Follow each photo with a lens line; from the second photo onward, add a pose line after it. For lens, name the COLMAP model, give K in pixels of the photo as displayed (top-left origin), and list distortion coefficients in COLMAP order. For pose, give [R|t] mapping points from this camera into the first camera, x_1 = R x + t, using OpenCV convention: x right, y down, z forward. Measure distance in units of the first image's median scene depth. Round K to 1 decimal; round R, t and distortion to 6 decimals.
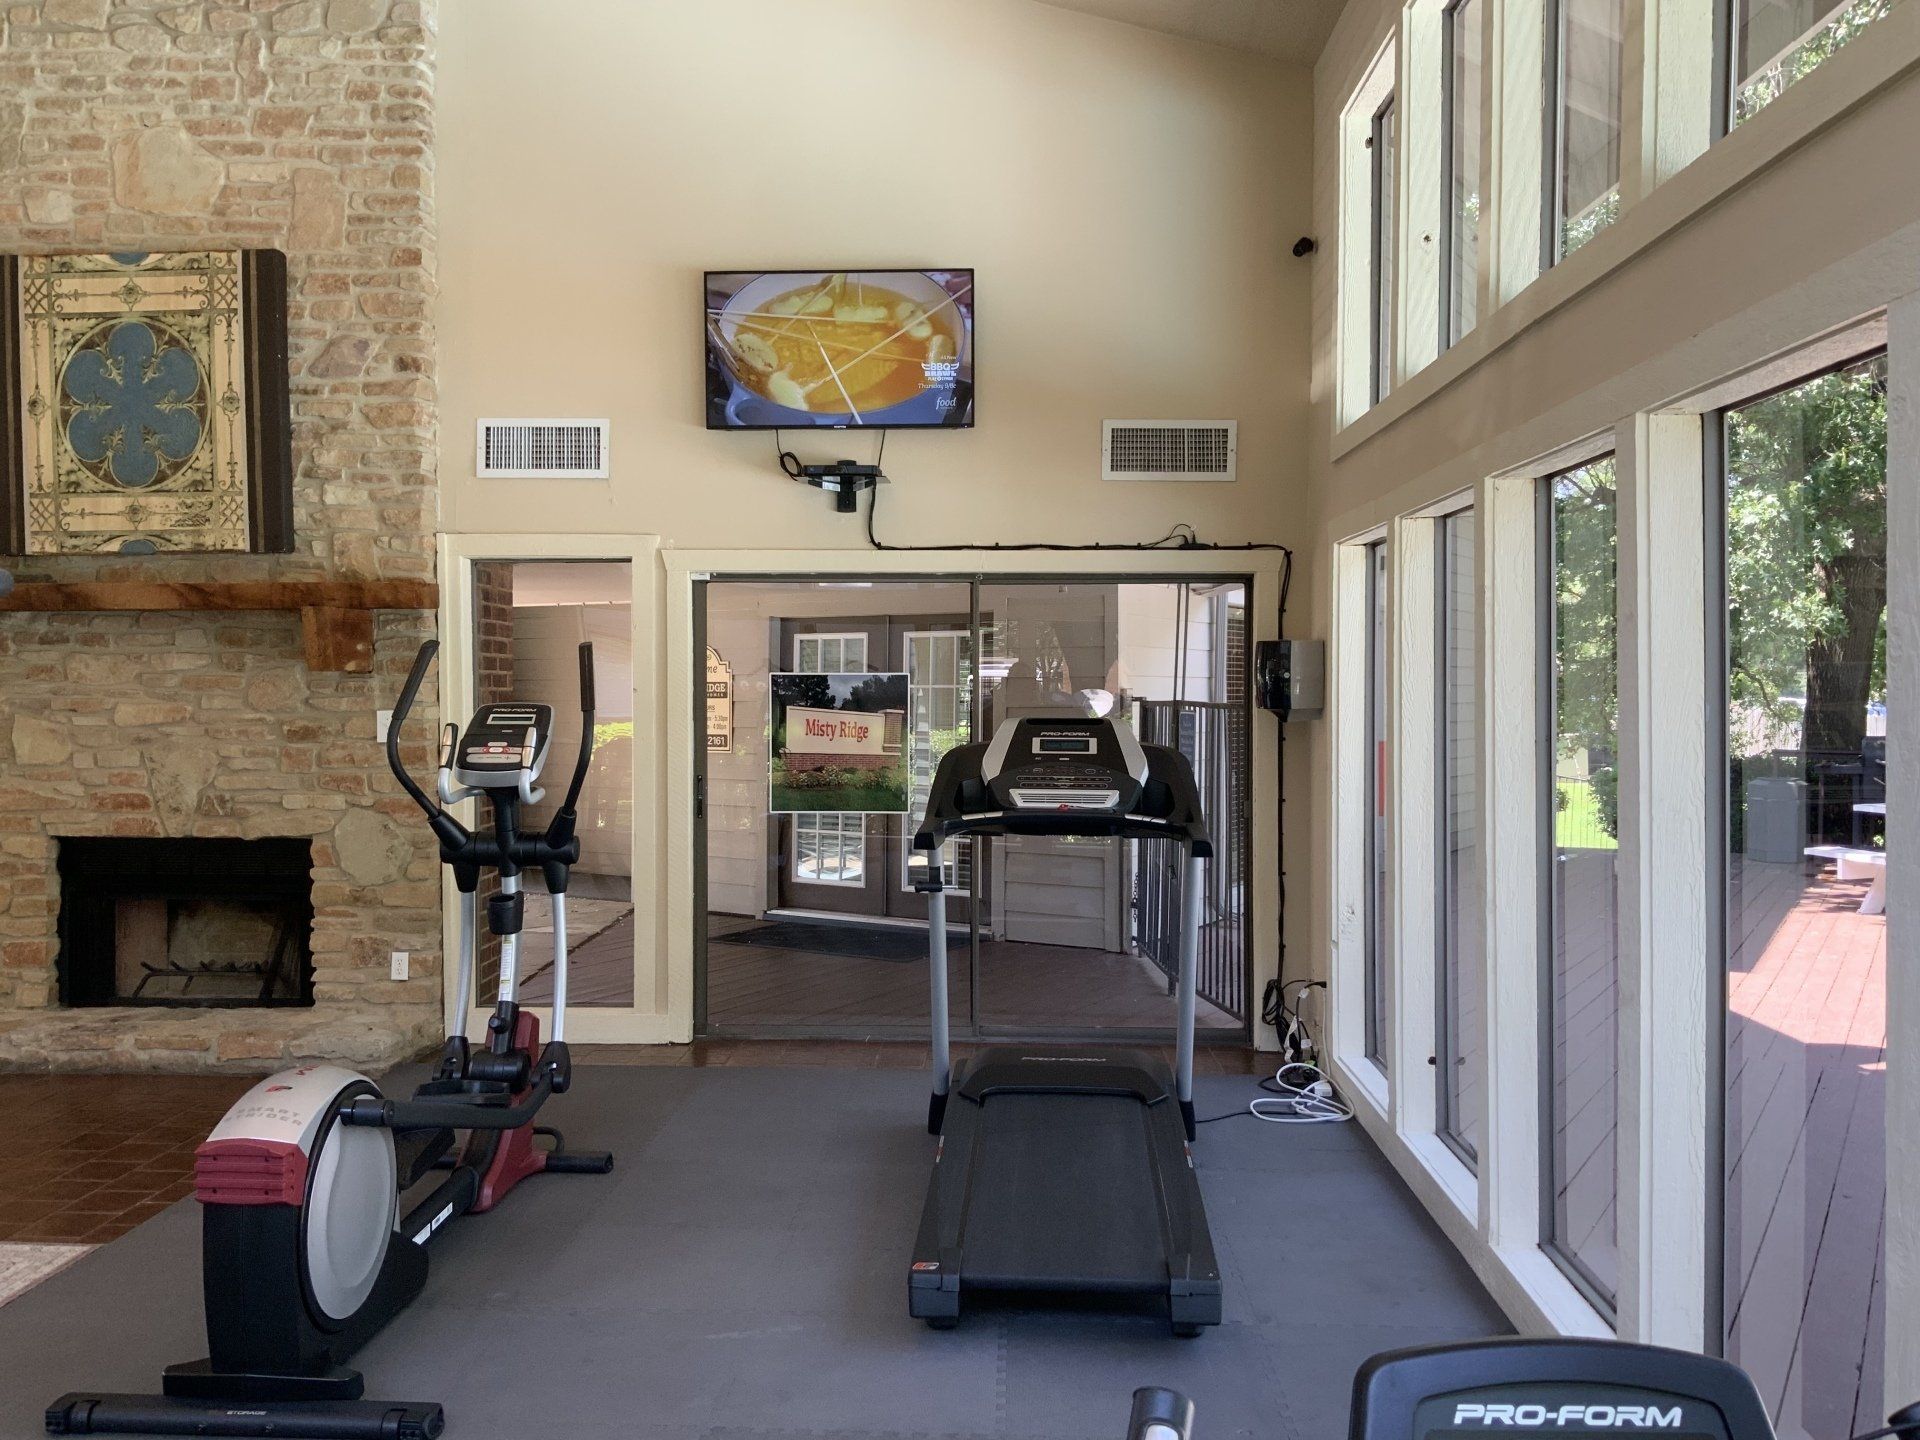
lens RADIAL K [[1647.5, 0, 956.7], [0, 1647.5, 705.0], [0, 0, 1]] dist [-0.009438, -0.004292]
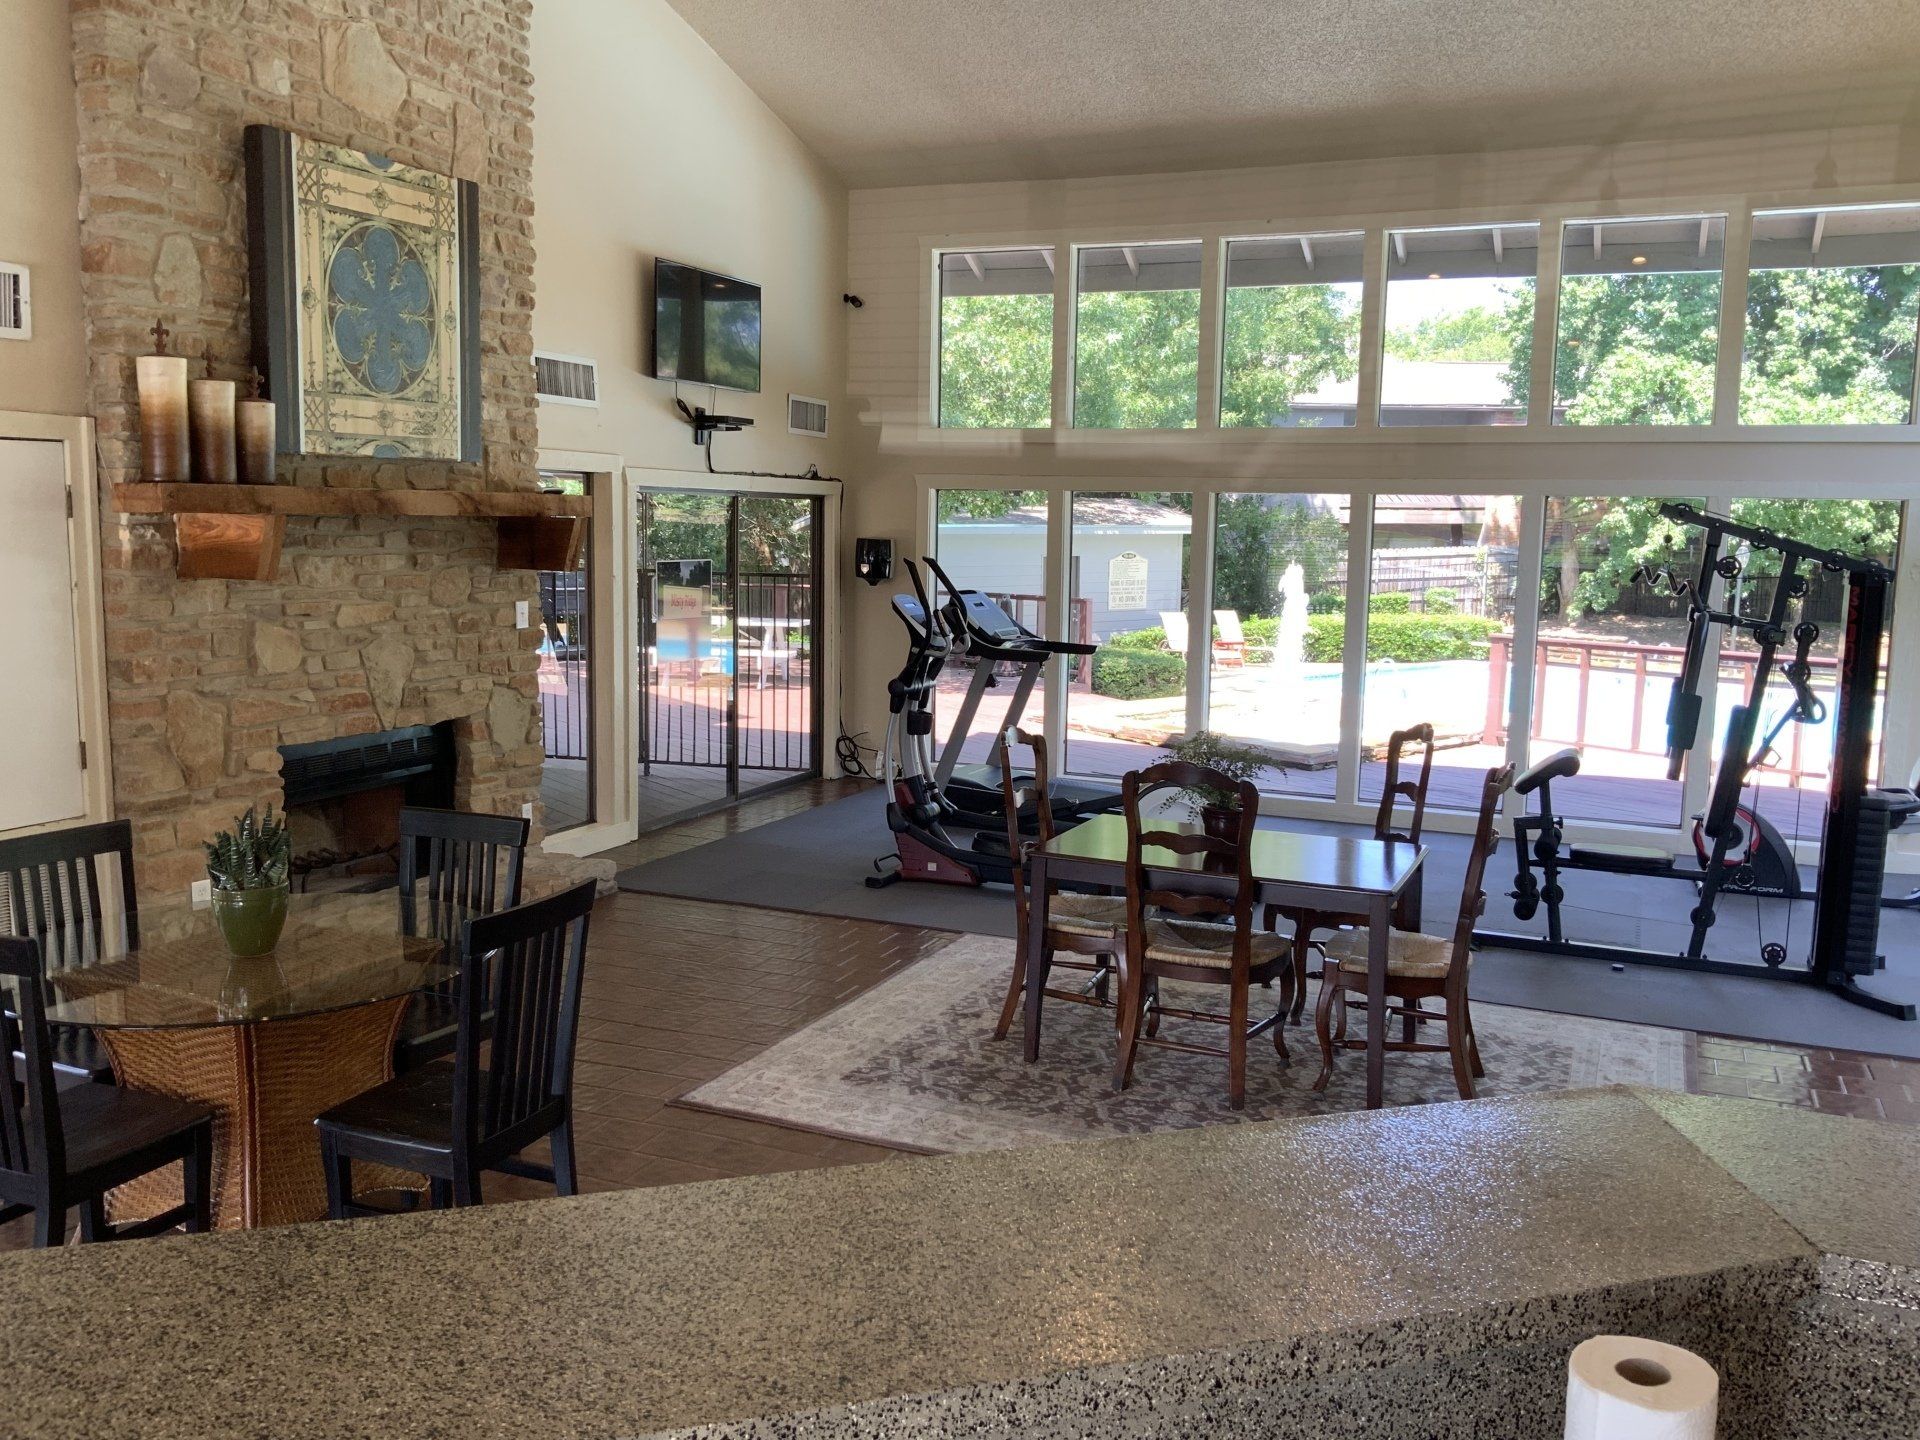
lens RADIAL K [[1647.5, 0, 954.0], [0, 1647.5, 729.6], [0, 0, 1]] dist [-0.009438, -0.004292]
pose [[0.345306, -0.116130, 0.931278, -1.354908], [0.000528, 0.992338, 0.123549, -0.050866], [-0.938490, -0.042170, 0.342721, 0.307926]]
